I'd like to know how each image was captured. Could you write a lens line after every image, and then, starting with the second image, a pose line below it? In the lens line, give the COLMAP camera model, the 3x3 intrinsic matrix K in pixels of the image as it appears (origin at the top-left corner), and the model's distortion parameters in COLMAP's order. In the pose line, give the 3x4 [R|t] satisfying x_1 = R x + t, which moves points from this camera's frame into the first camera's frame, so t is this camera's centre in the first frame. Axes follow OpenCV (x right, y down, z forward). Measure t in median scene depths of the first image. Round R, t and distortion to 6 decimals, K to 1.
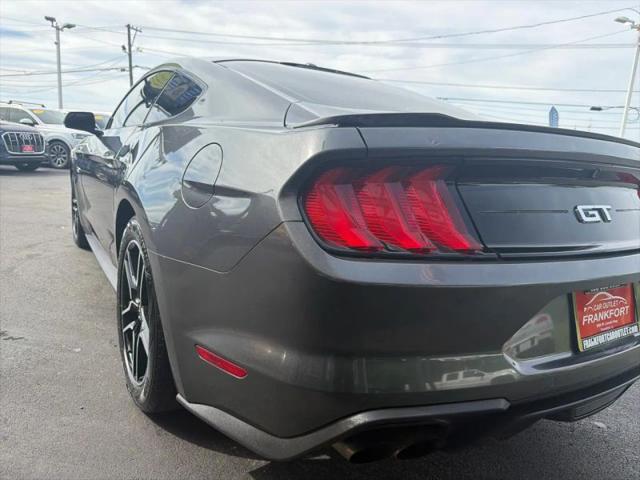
lens RADIAL K [[454.7, 0, 318.0], [0, 454.7, 245.7], [0, 0, 1]] dist [0.017406, -0.031266]
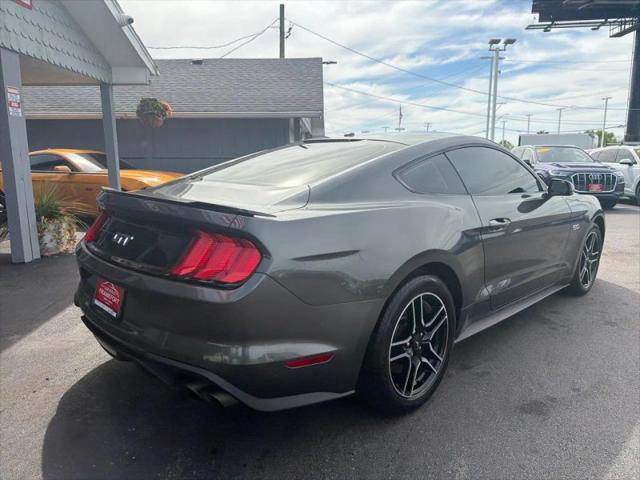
lens RADIAL K [[454.7, 0, 323.4], [0, 454.7, 236.5], [0, 0, 1]] dist [0.017406, -0.031266]
pose [[0.223938, 0.099884, -0.969472, 2.024108], [-0.192386, 0.979692, 0.056498, -0.268346], [0.955426, 0.173861, 0.238606, 1.076526]]
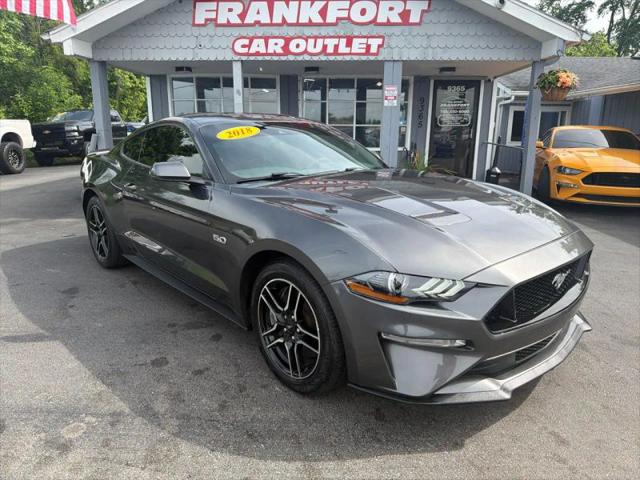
lens RADIAL K [[454.7, 0, 321.1], [0, 454.7, 239.2], [0, 0, 1]] dist [0.017406, -0.031266]
pose [[-0.981042, -0.026833, -0.191927, -0.172829], [-0.106512, 0.902029, 0.418329, -1.228214], [0.161899, 0.430840, -0.887787, 4.650057]]
